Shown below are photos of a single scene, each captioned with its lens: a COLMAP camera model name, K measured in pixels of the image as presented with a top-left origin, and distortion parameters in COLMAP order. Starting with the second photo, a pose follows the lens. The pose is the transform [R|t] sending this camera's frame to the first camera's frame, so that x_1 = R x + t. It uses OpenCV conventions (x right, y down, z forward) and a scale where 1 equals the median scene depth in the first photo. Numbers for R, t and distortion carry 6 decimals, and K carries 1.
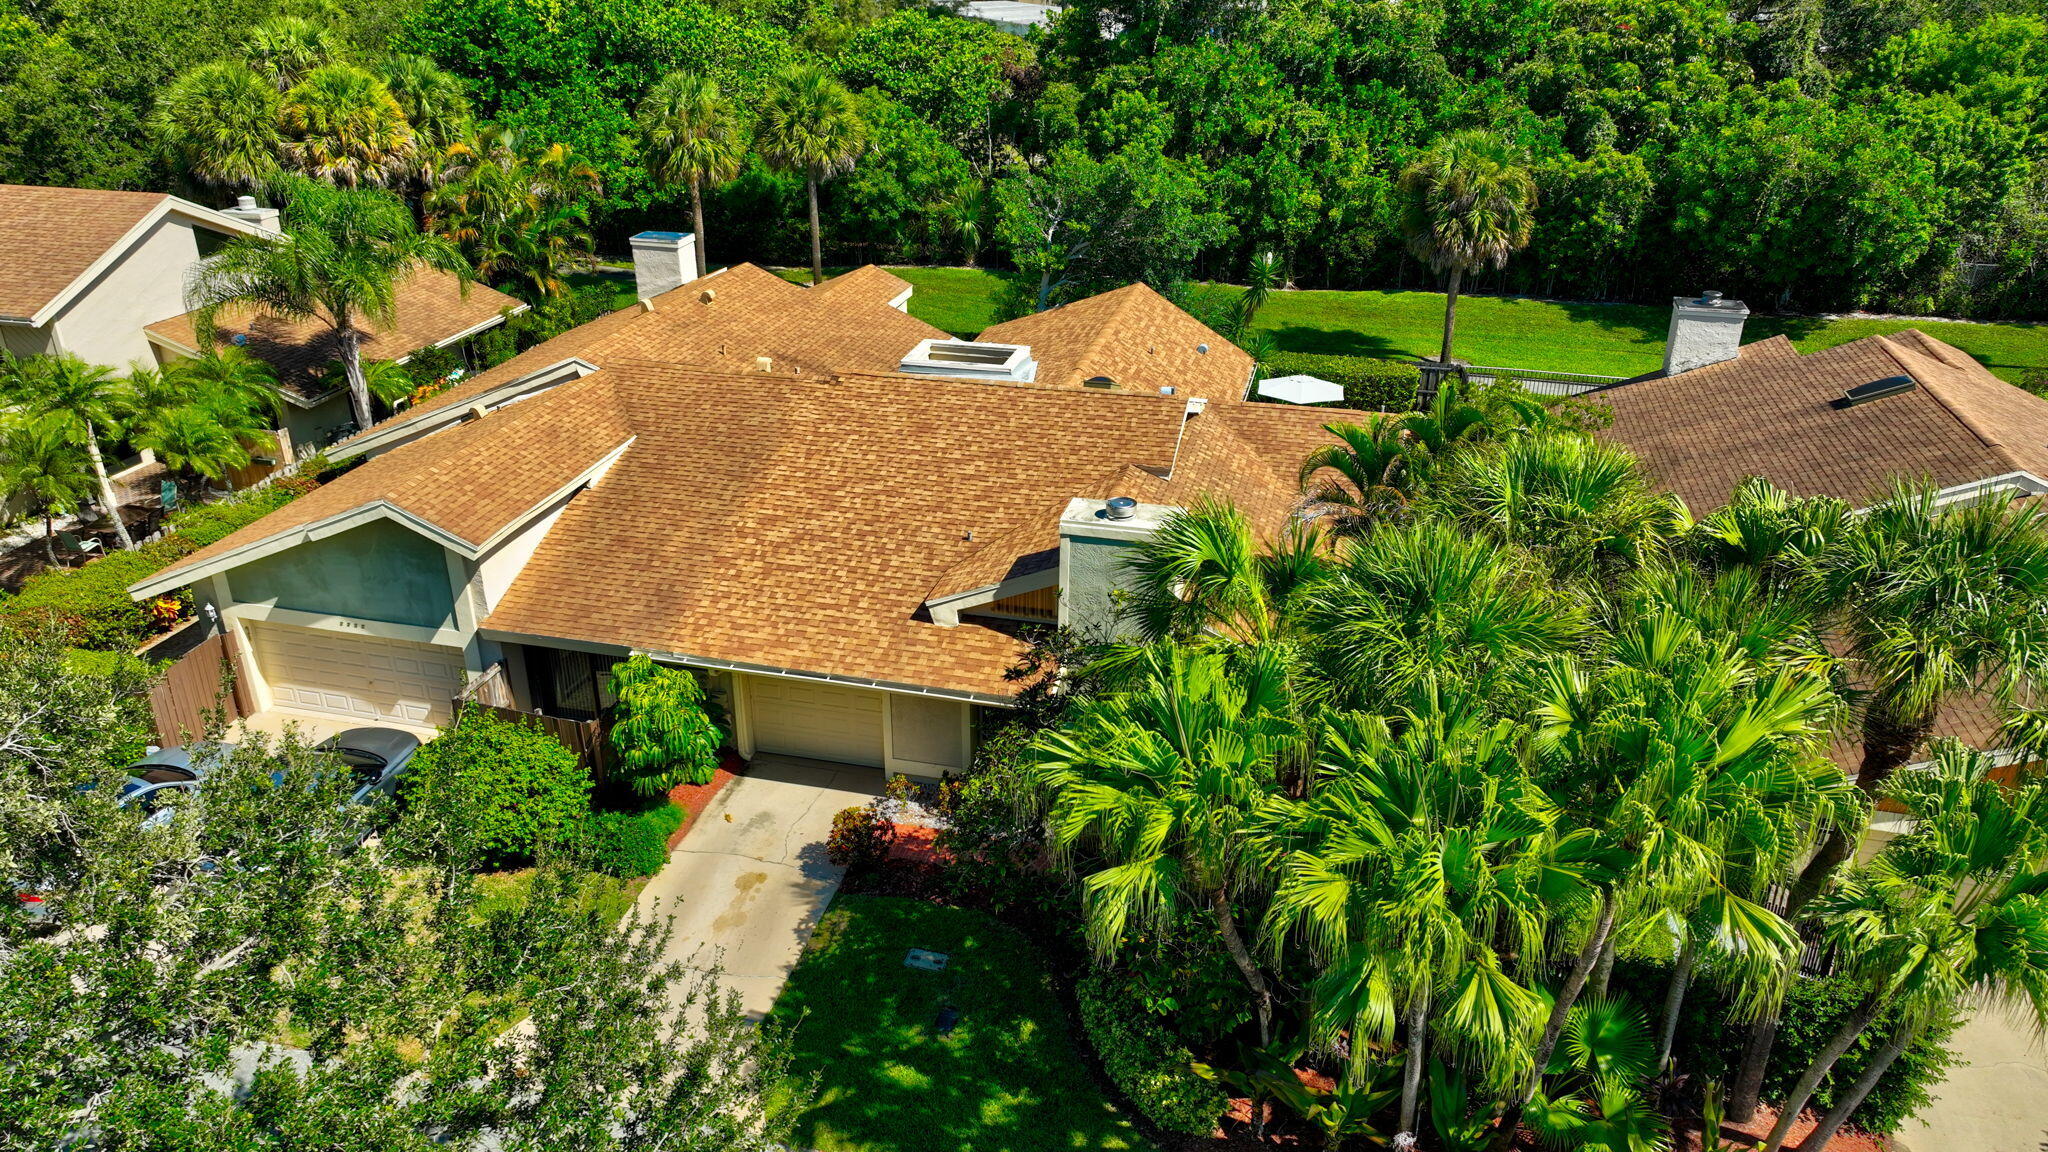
lens RADIAL K [[1448.2, 0, 1029.3], [0, 1448.2, 577.0], [0, 0, 1]] dist [0.004482, 0.014322]
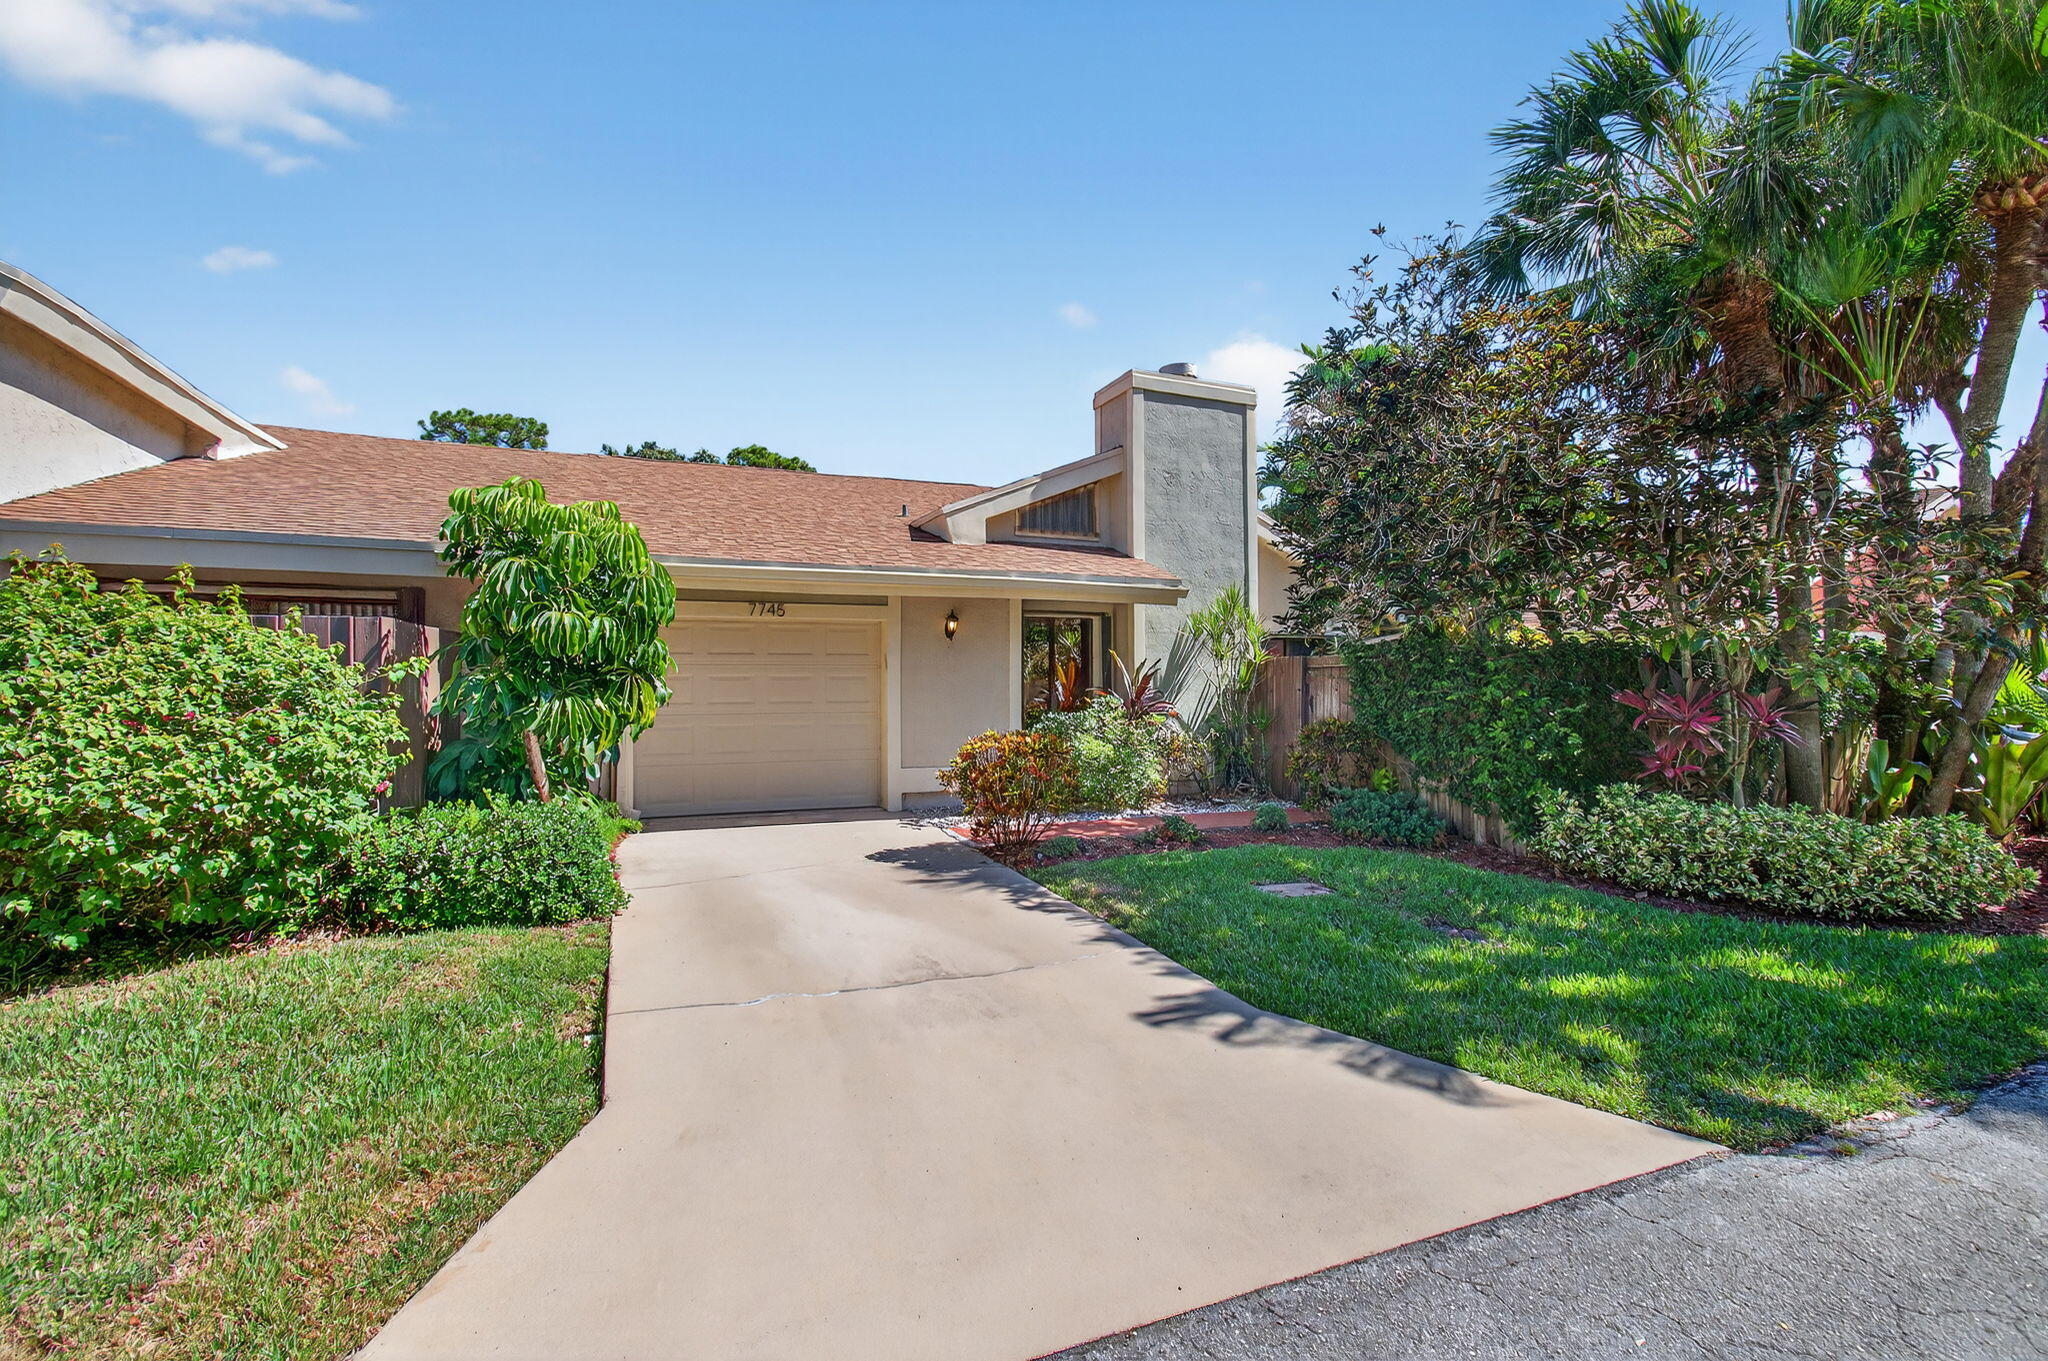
lens RADIAL K [[922.3, 0, 1030.9], [0, 922.3, 678.9], [0, 0, 1]] dist [-0.011649, 0.006840]
pose [[0.787398, -0.001565, 0.616443, -0.241538], [0.256075, 0.910464, -0.324779, 0.191478], [-0.560741, 0.413586, 0.717298, 0.539620]]
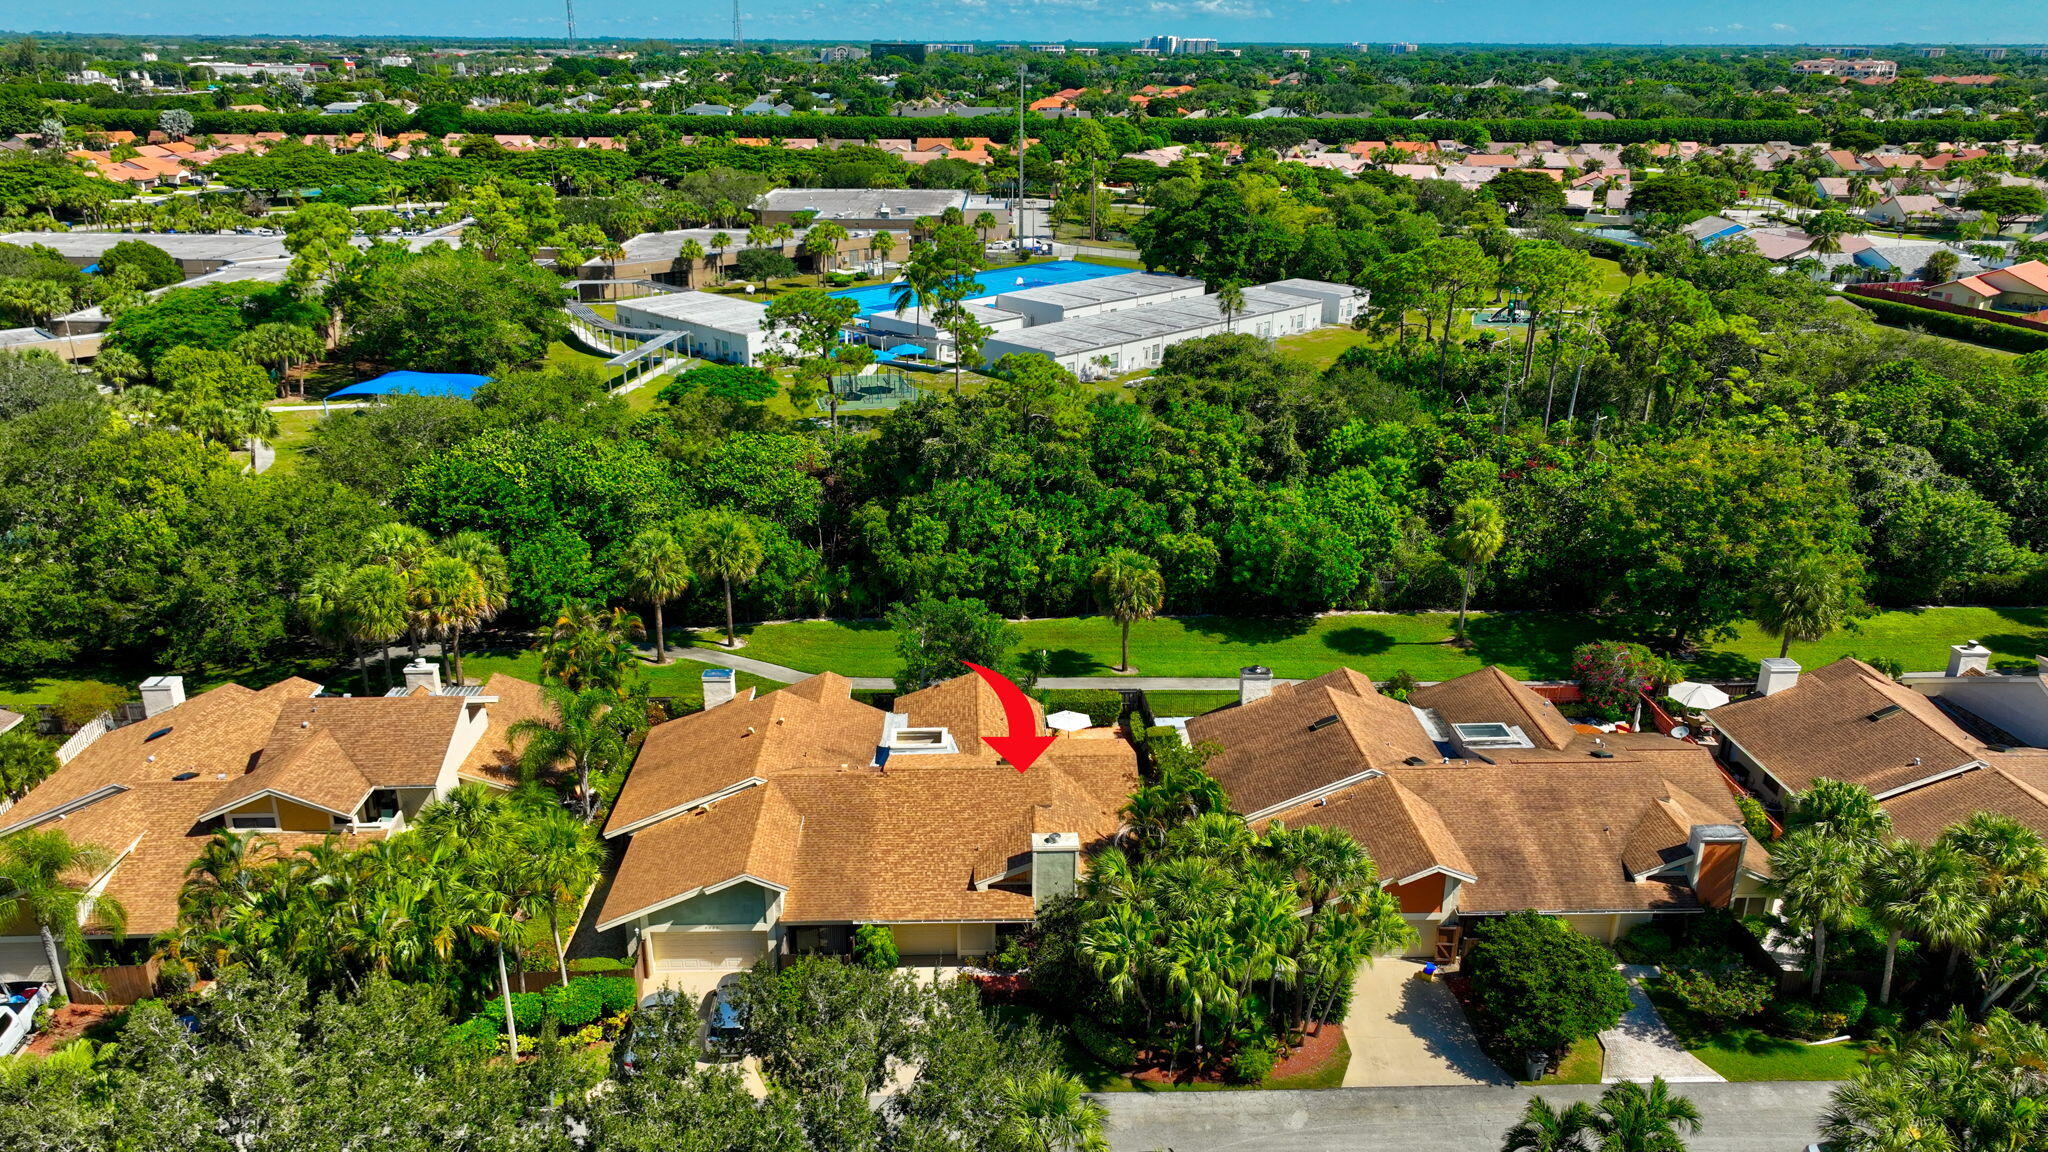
lens RADIAL K [[1448.2, 0, 1029.3], [0, 1448.2, 577.0], [0, 0, 1]] dist [0.004482, 0.014322]
pose [[0.960483, -0.093518, 0.262158, -0.445601], [0.113880, 0.991460, -0.063552, -0.254266], [-0.253976, 0.090895, 0.962930, -1.099128]]
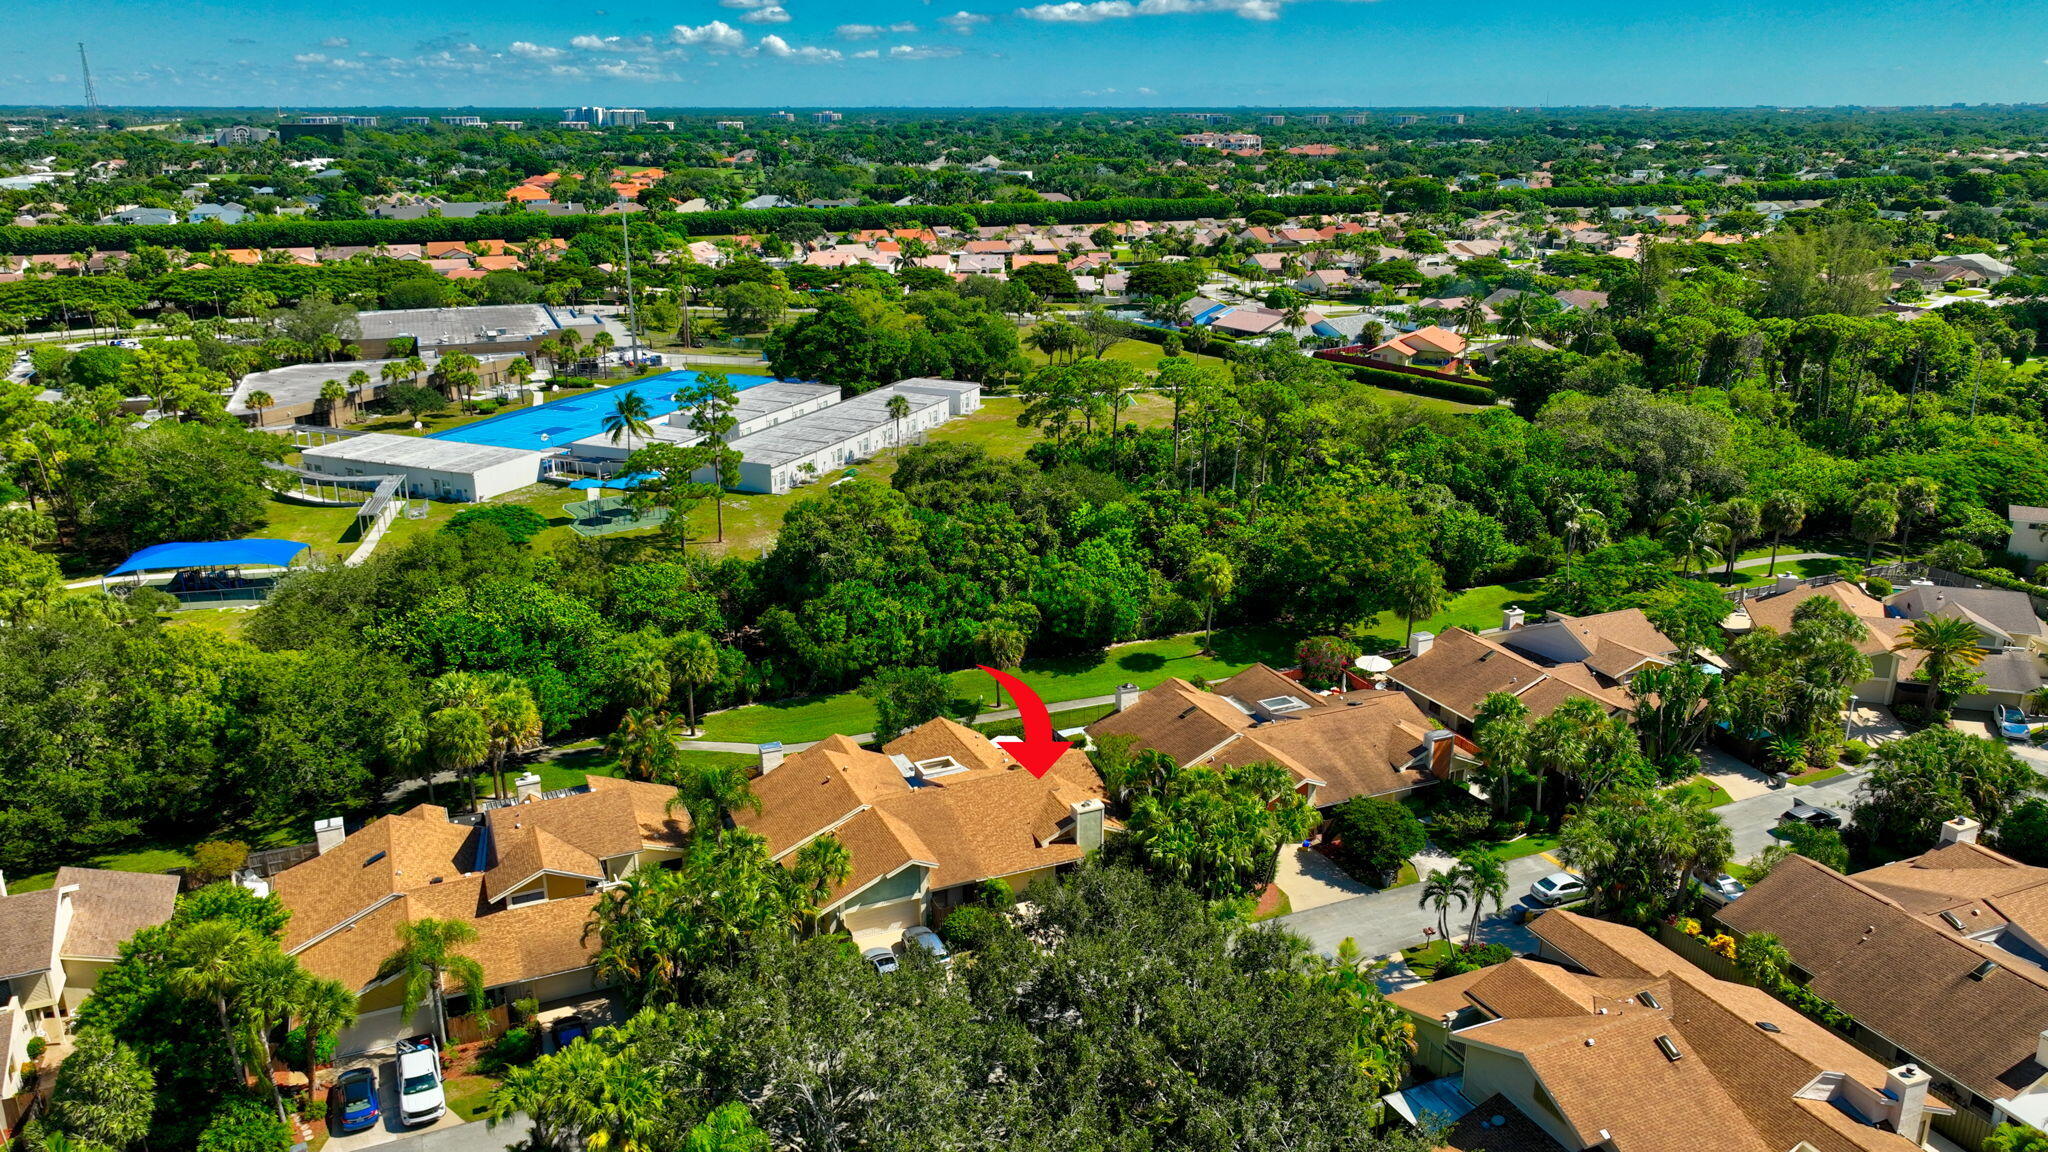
lens RADIAL K [[1469.8, 0, 1029.6], [0, 1469.8, 576.3], [0, 0, 1]] dist [0.009740, 0.008120]
pose [[0.791354, -0.189311, 0.581309, -1.680642], [0.259934, 0.964812, -0.039652, -0.388475], [-0.553347, 0.182481, 0.812716, -1.694579]]
